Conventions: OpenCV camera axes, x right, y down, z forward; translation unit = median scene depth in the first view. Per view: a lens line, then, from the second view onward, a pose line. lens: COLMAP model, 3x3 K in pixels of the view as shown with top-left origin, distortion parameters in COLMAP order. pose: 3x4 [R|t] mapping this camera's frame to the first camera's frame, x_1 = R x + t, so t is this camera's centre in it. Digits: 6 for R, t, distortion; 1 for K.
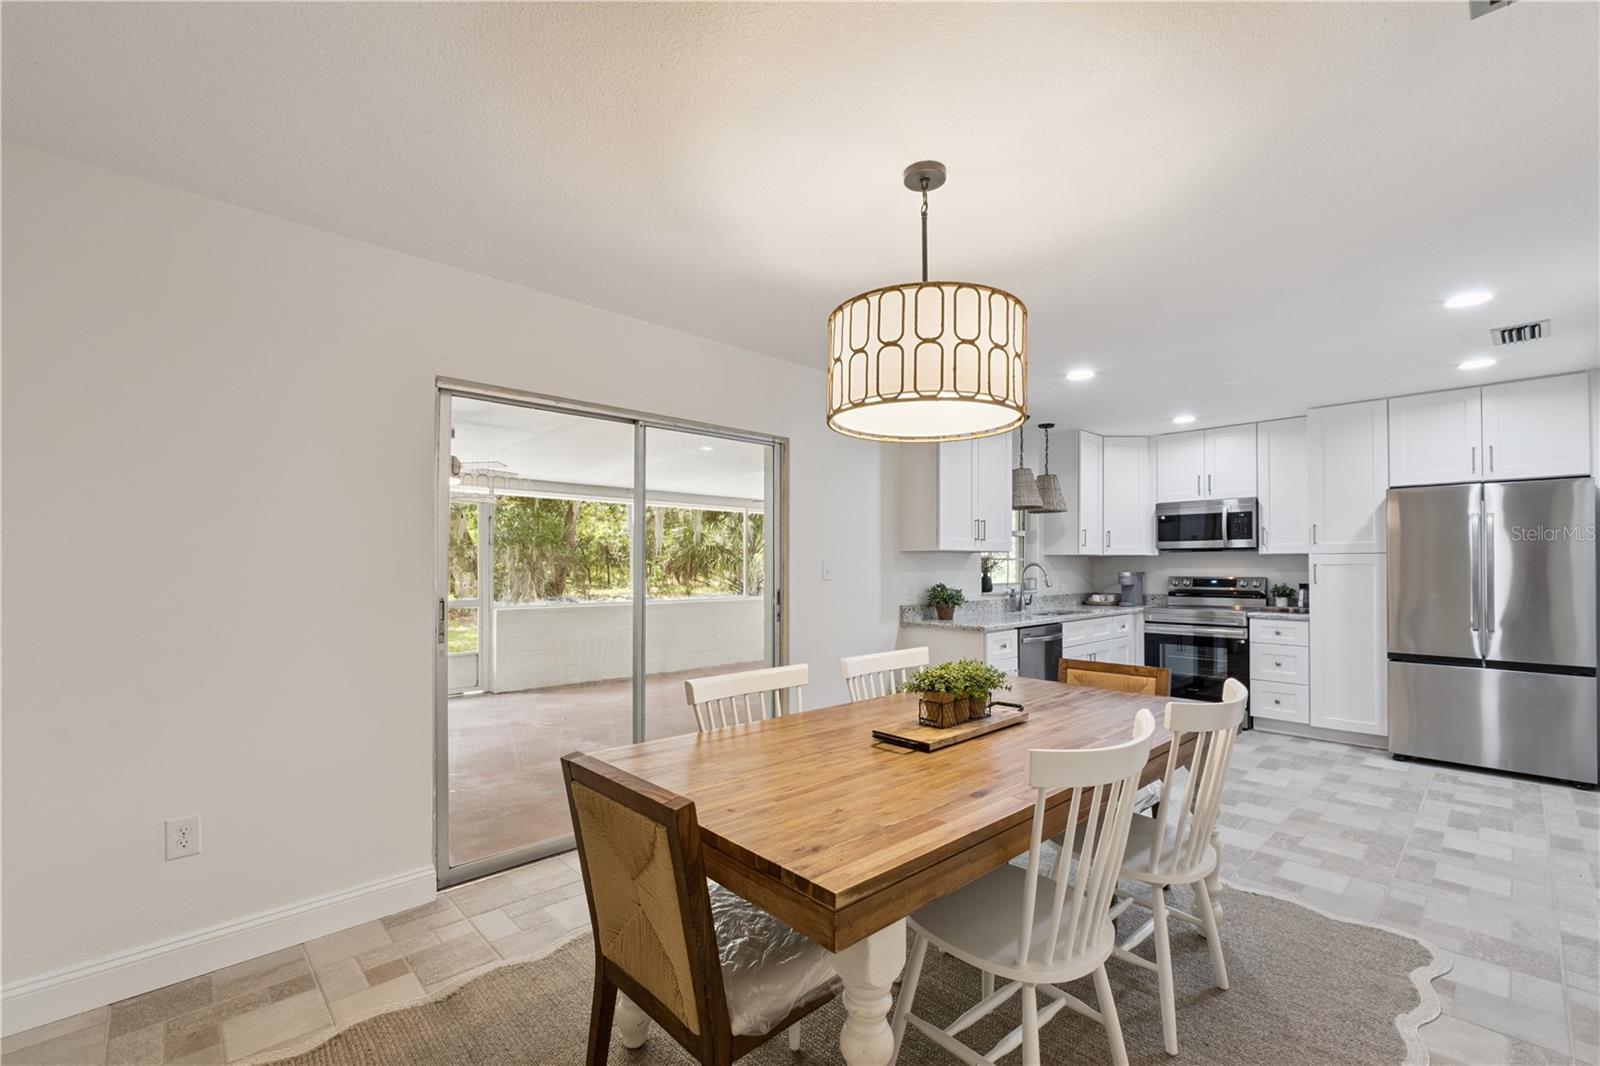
lens RADIAL K [[677.4, 0, 803.3], [0, 677.4, 560.9], [0, 0, 1]] dist [-0.000506, -0.000037]
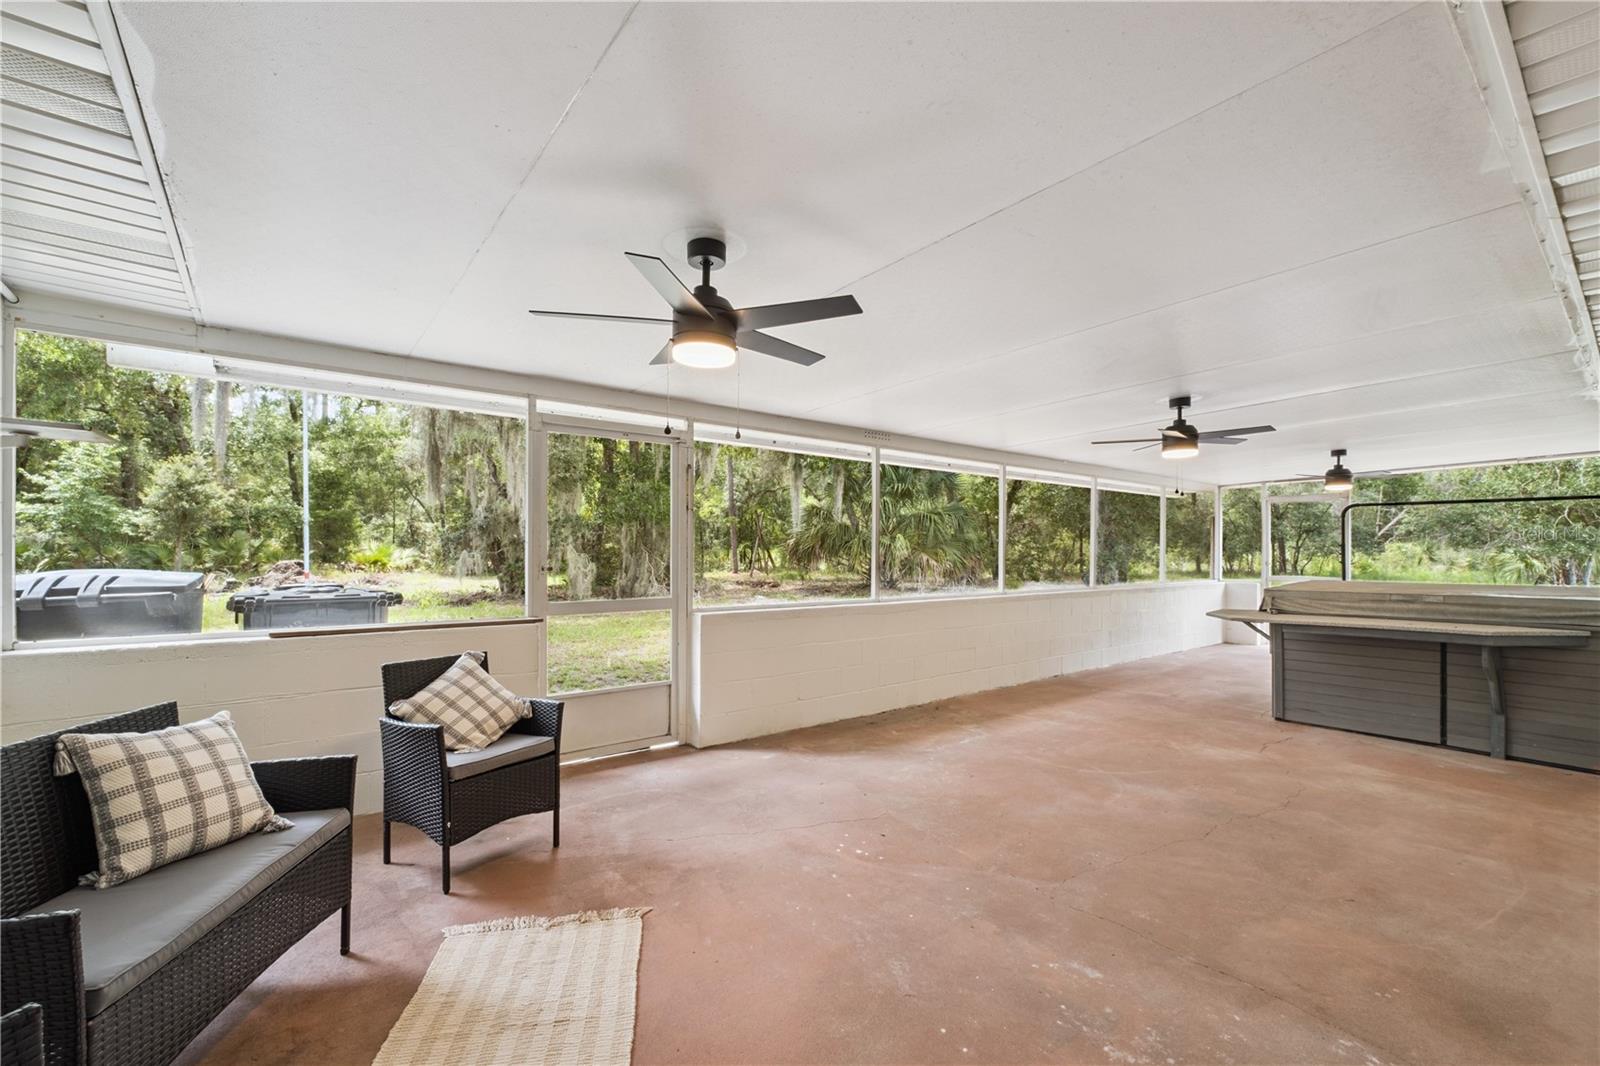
lens RADIAL K [[677.4, 0, 803.3], [0, 677.4, 560.9], [0, 0, 1]] dist [-0.000506, -0.000037]
pose [[0.994988, 0.010022, -0.099487, -0.118723], [-0.007546, 0.999653, 0.025236, 0.002471], [0.099705, -0.024358, 0.994719, 0.156633]]
